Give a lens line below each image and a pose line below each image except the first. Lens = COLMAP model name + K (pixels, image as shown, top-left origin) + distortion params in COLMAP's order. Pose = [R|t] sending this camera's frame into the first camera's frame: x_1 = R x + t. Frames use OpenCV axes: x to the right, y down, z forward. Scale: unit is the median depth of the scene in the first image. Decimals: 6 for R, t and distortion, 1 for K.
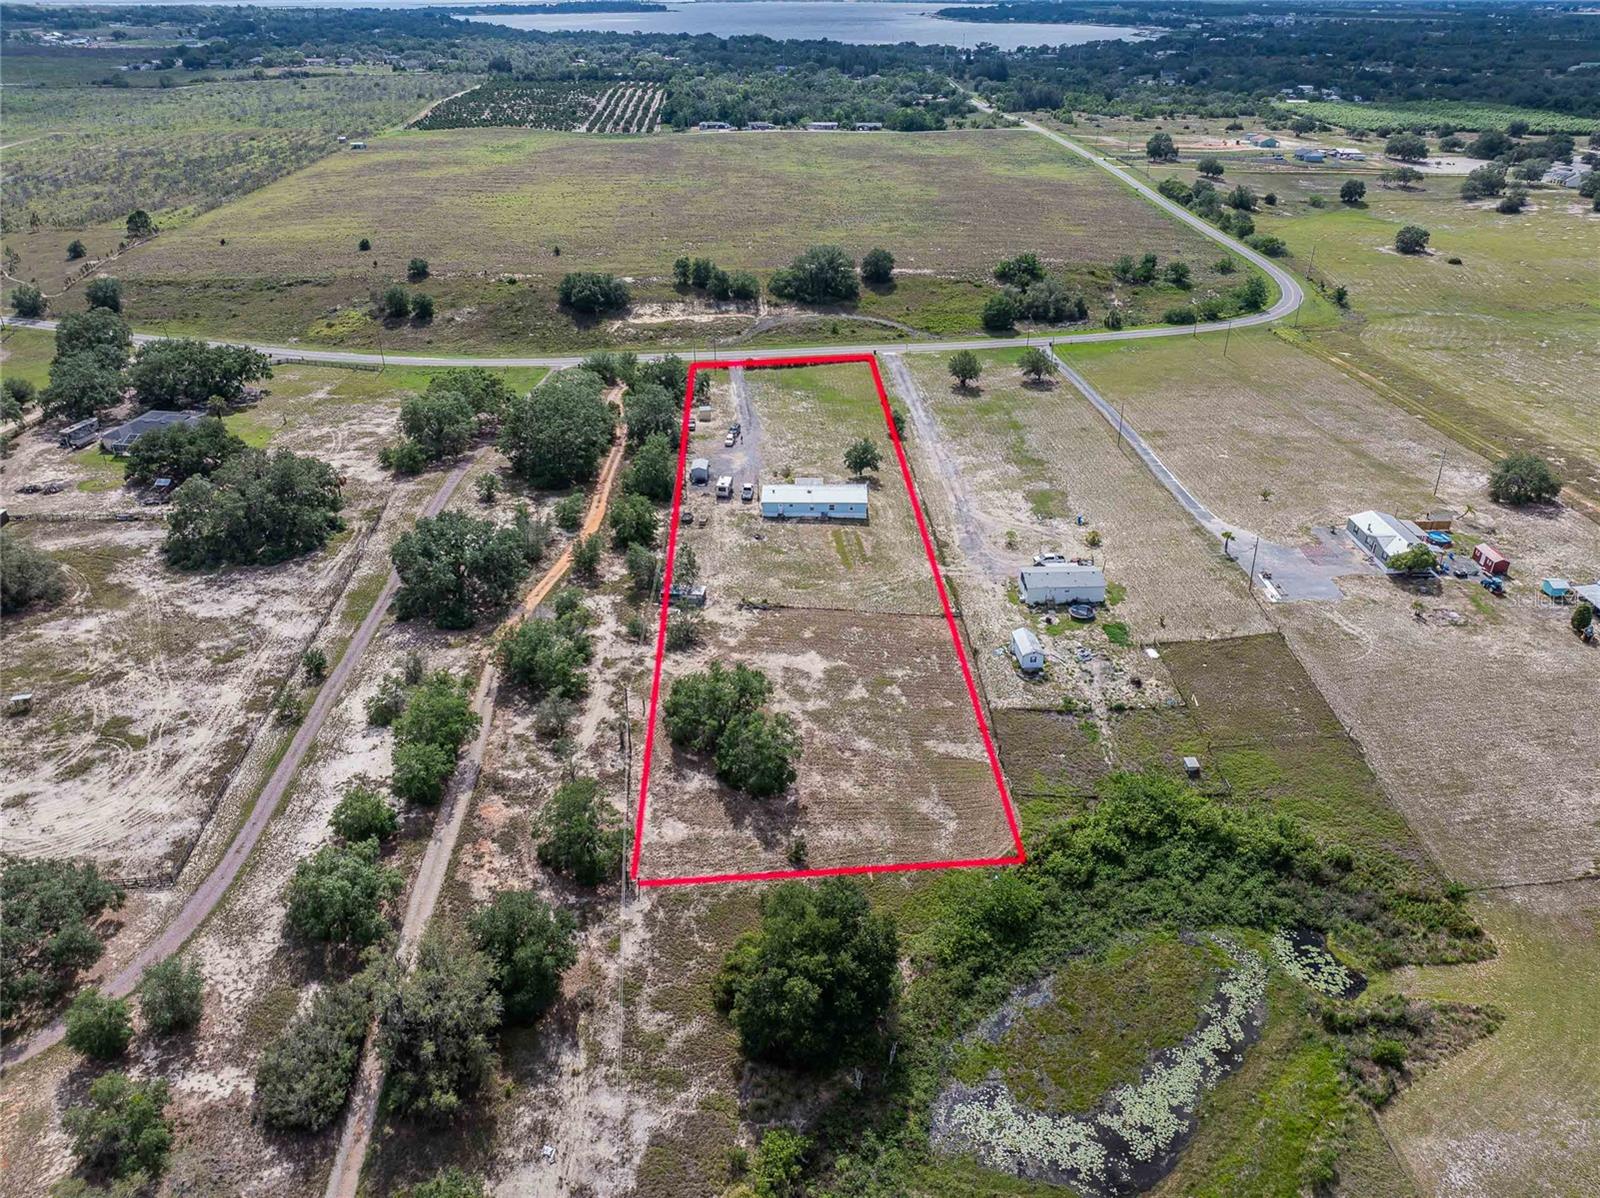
lens RADIAL K [[1120.3, 0, 807.0], [0, 1120.3, 598.7], [0, 0, 1]] dist [-0.031061, -0.006805]
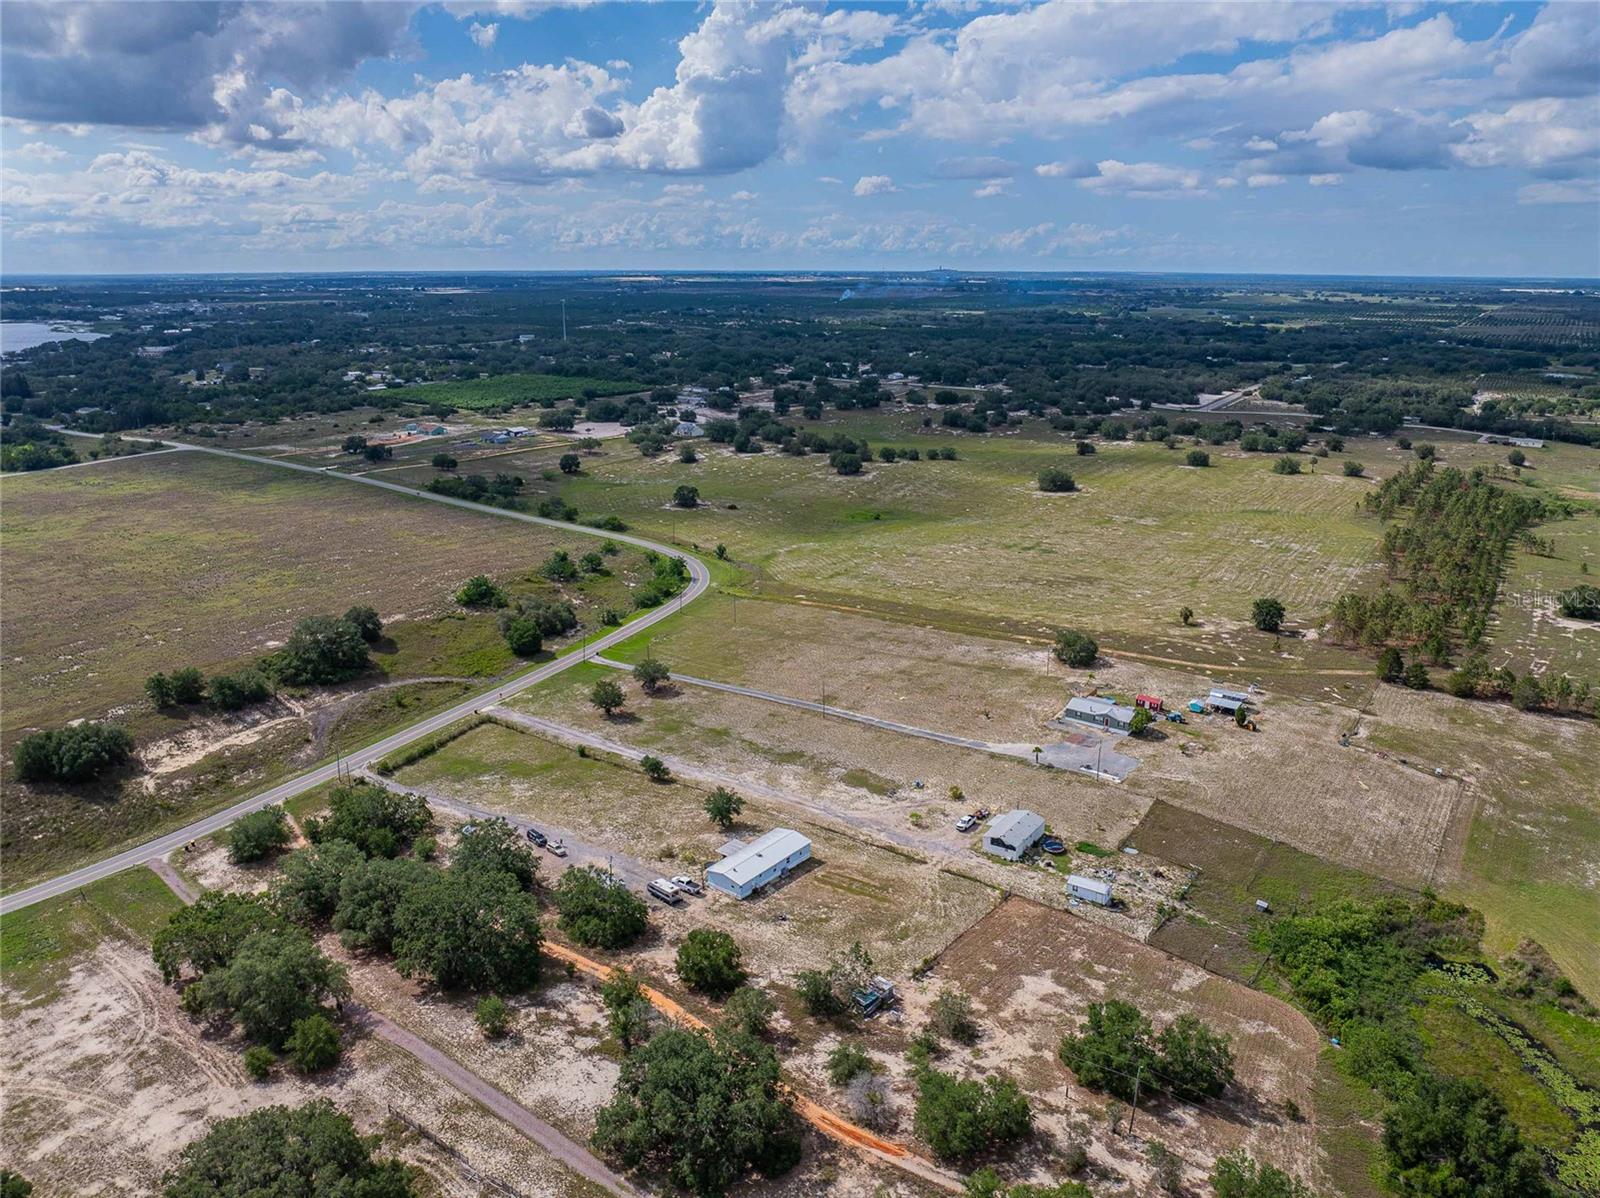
lens RADIAL K [[1120.3, 0, 807.0], [0, 1120.3, 598.7], [0, 0, 1]] dist [-0.031061, -0.006805]
pose [[0.615842, -0.223659, 0.755457, -0.628913], [0.382682, 0.923070, -0.038677, -0.239308], [-0.688689, 0.312918, 0.654056, 0.273015]]
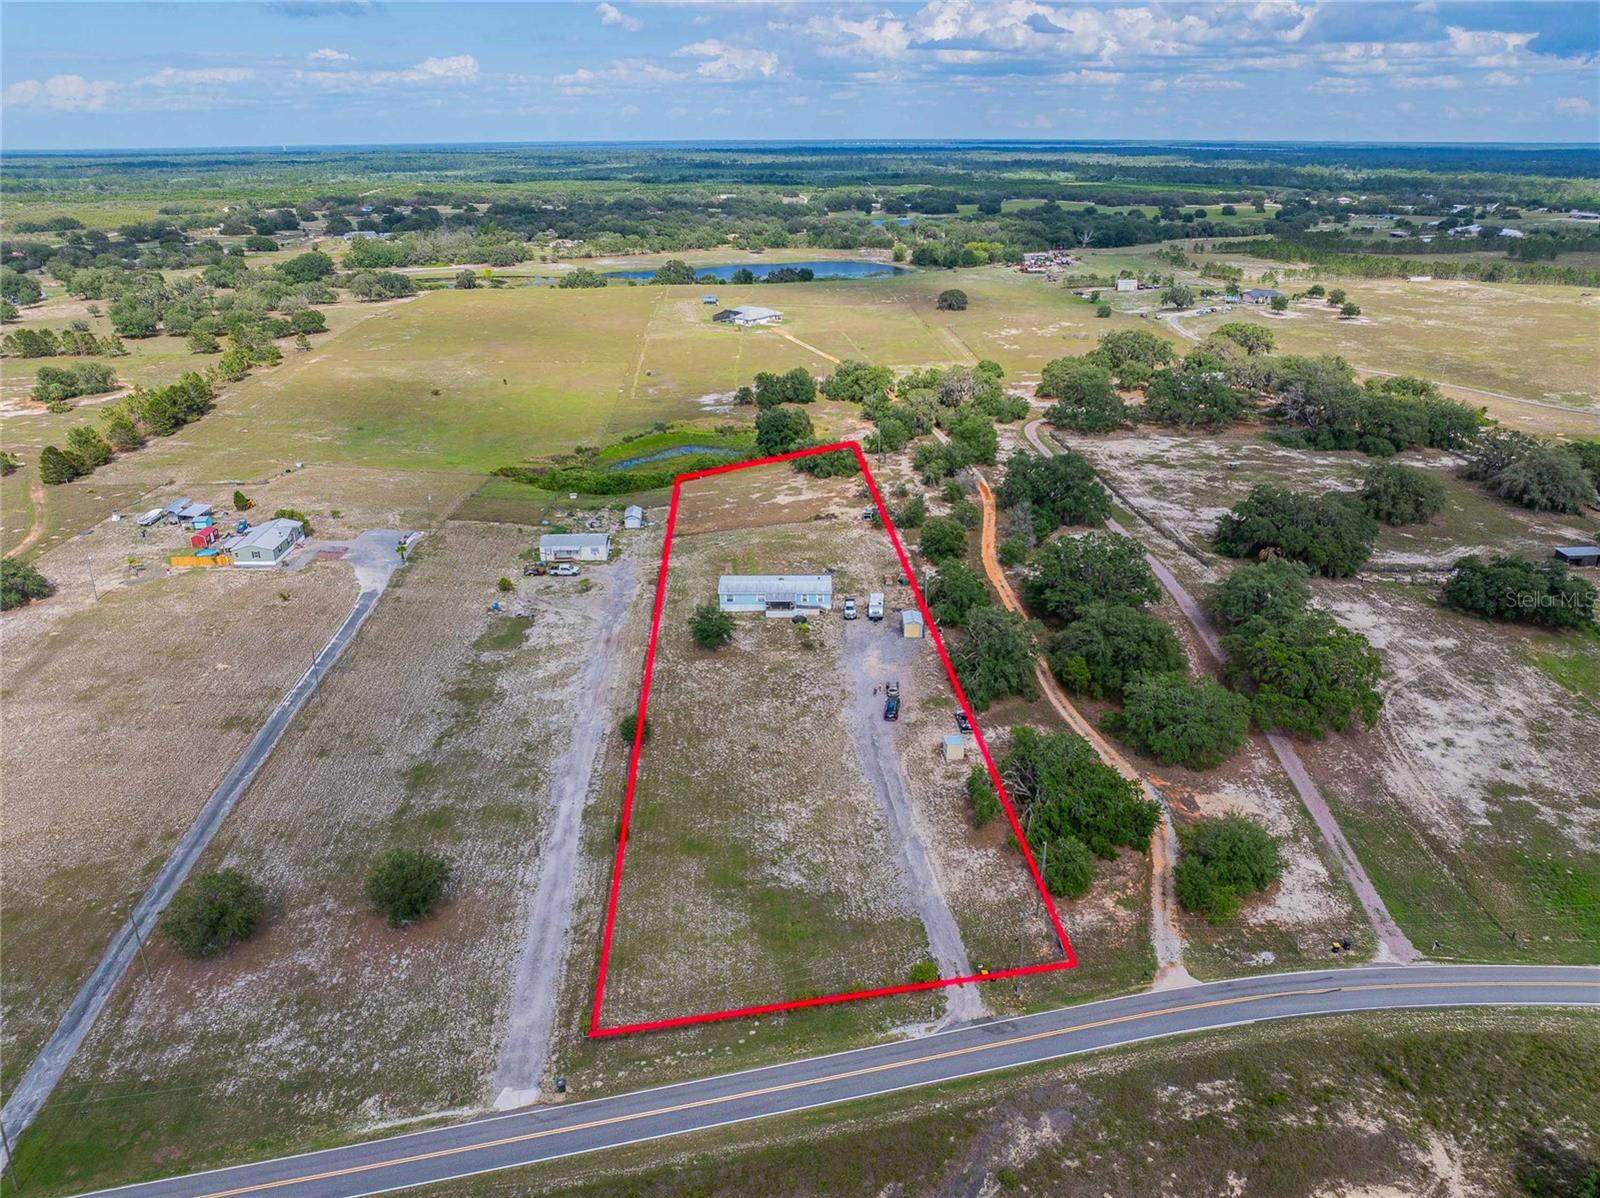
lens RADIAL K [[1120.3, 0, 807.0], [0, 1120.3, 598.7], [0, 0, 1]] dist [-0.031061, -0.006805]
pose [[-0.999970, 0.003878, -0.006698, -0.013356], [-0.002849, 0.620308, 0.784354, -0.805999], [0.007197, 0.784349, -0.620278, 1.558573]]
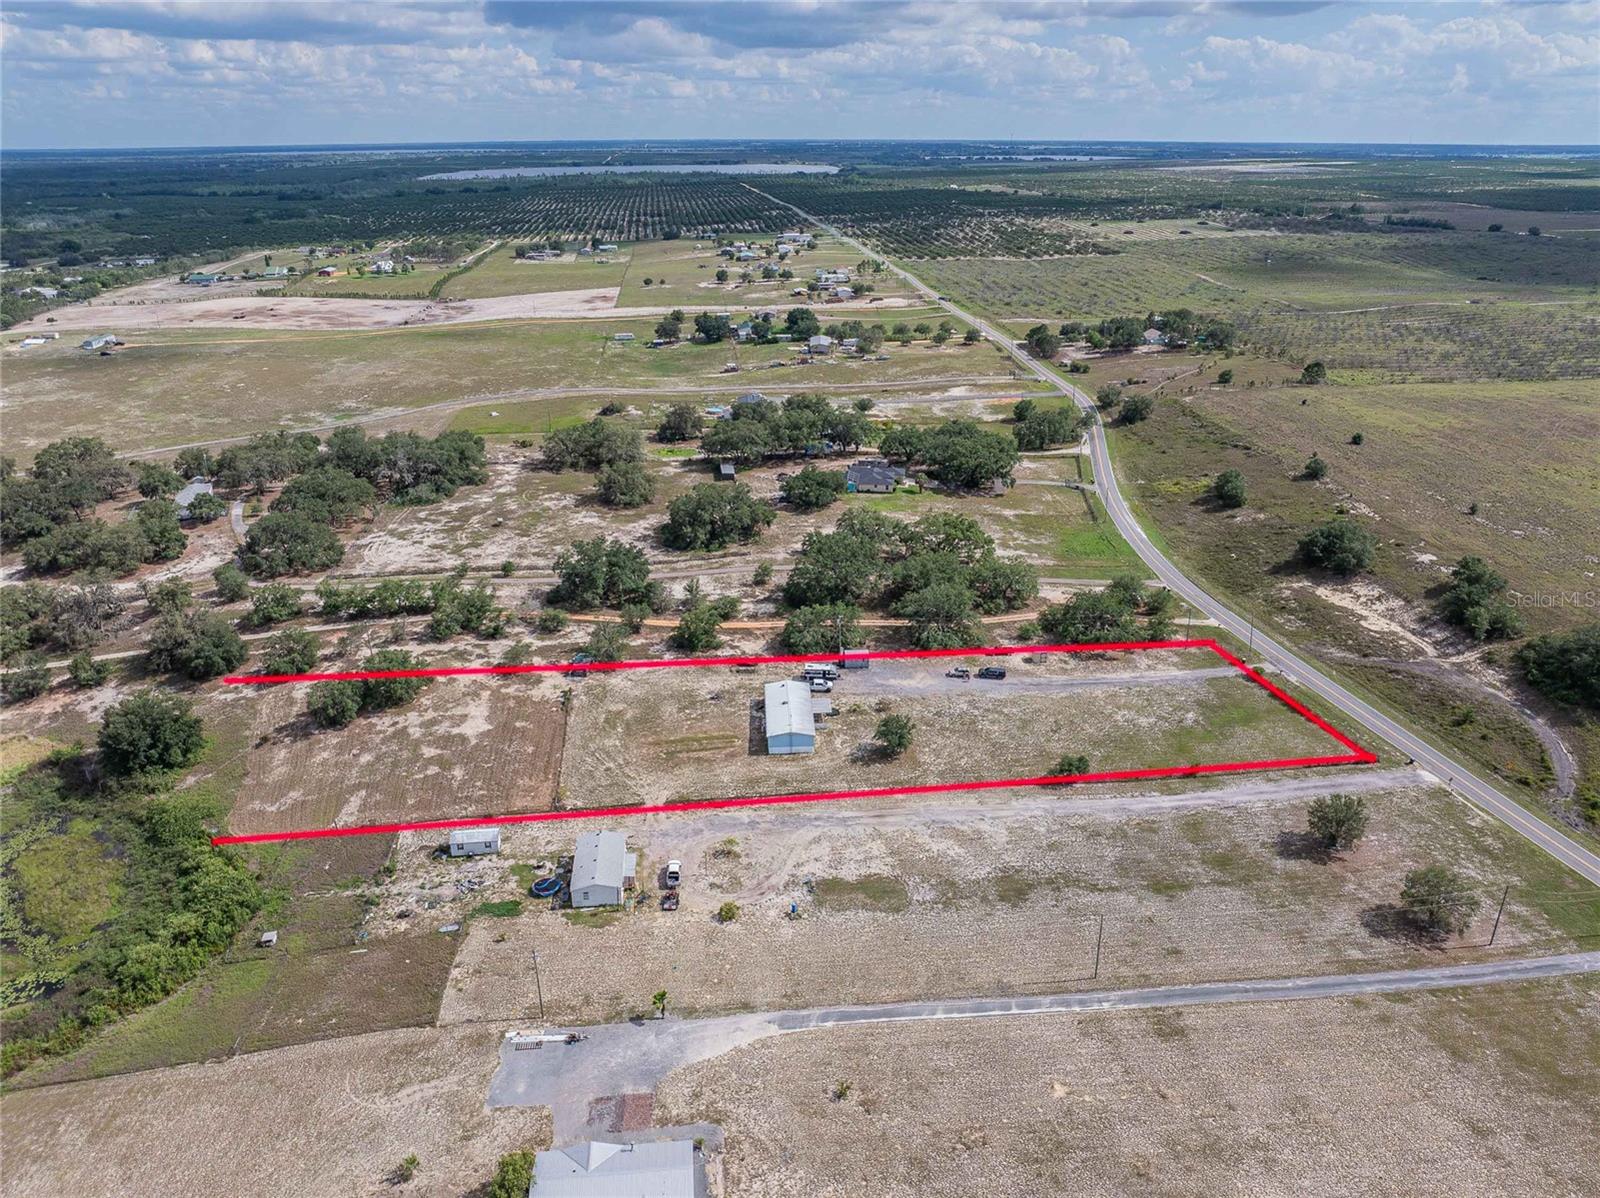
lens RADIAL K [[1120.3, 0, 807.0], [0, 1120.3, 598.7], [0, 0, 1]] dist [-0.031061, -0.006805]
pose [[0.063580, 0.382484, -0.921772, 0.832719], [-0.485384, 0.818887, 0.306313, -0.461052], [0.871986, 0.427937, 0.237717, 0.732443]]
